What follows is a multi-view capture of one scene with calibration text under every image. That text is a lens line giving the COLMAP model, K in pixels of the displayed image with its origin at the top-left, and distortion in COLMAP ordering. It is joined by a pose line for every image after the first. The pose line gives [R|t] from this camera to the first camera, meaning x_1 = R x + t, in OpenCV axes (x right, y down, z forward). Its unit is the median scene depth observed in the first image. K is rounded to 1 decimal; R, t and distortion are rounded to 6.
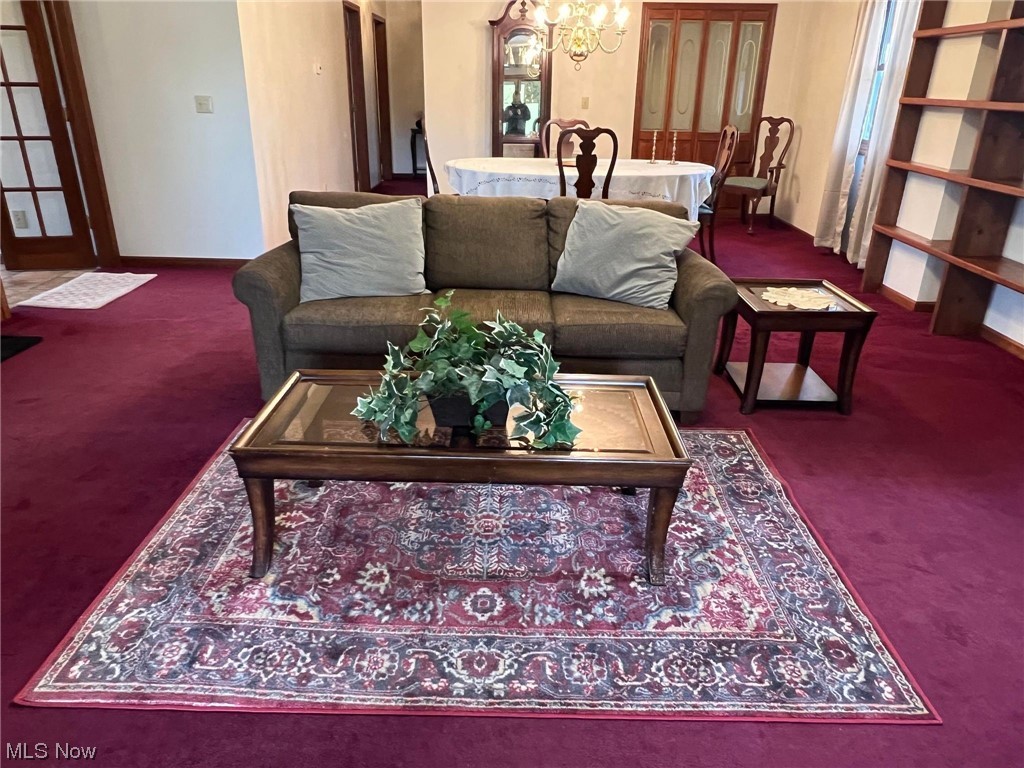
lens RADIAL K [[736.3, 0, 512.0], [0, 736.3, 384.0], [0, 0, 1]] dist [0.002739, -0.001118]
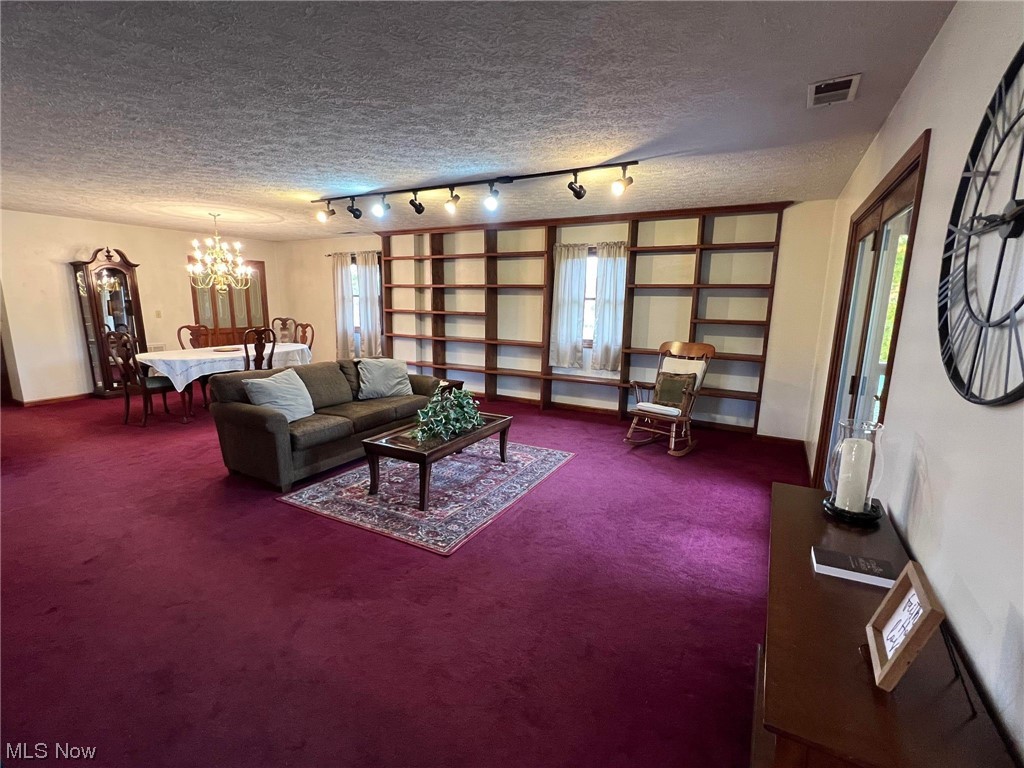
lens RADIAL K [[461.7, 0, 512.0], [0, 461.7, 384.0], [0, 0, 1]] dist [-0.001266, -0.000253]
pose [[0.475407, -0.169211, 0.863340, -1.445173], [0.327716, 0.944765, 0.004710, -0.046273], [-0.816450, 0.280691, 0.504600, -0.113891]]
